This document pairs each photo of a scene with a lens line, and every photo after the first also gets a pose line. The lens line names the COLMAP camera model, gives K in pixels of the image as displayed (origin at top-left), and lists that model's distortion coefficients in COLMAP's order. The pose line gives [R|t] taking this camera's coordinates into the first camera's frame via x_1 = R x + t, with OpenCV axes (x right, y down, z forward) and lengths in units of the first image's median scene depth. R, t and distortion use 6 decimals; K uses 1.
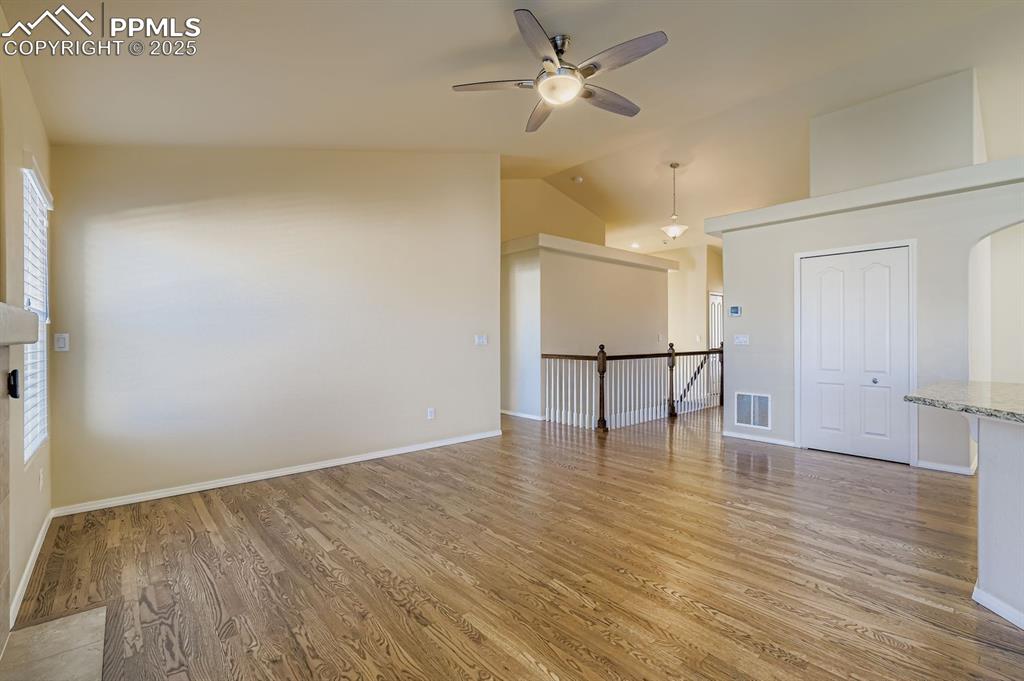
lens RADIAL K [[457.7, 0, 512.0], [0, 457.7, 340.5], [0, 0, 1]] dist [0.000518, 0.000195]
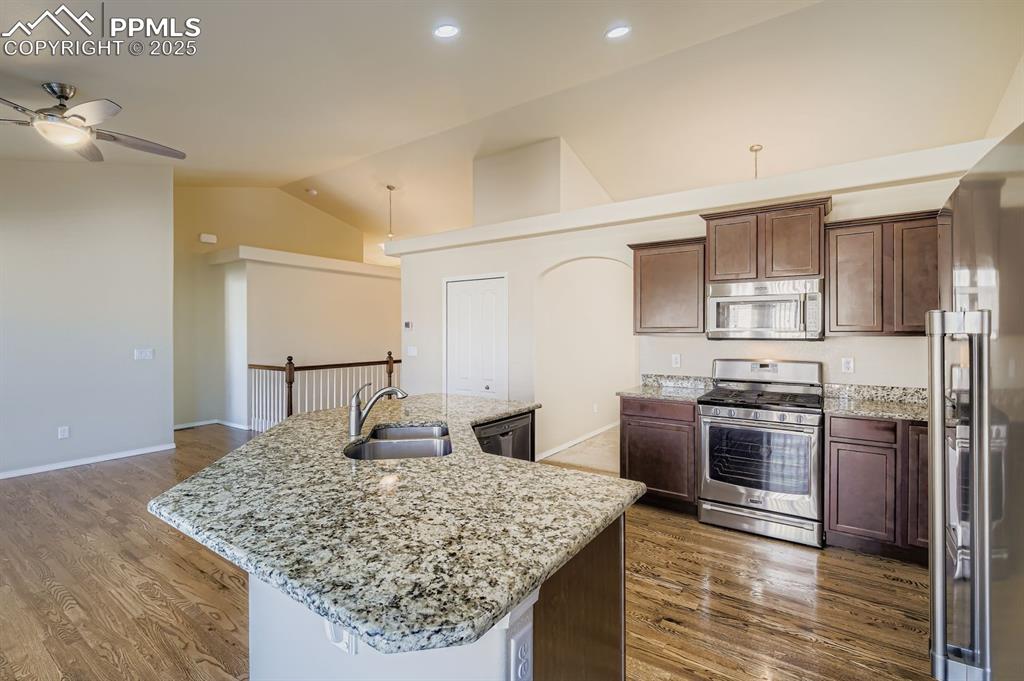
lens RADIAL K [[457.7, 0, 512.0], [0, 457.7, 340.5], [0, 0, 1]] dist [0.000518, 0.000195]
pose [[0.967820, -0.002580, 0.251630, 0.425146], [0.000551, 0.999967, 0.008132, -0.035239], [-0.251643, -0.007732, 0.967789, -0.145371]]
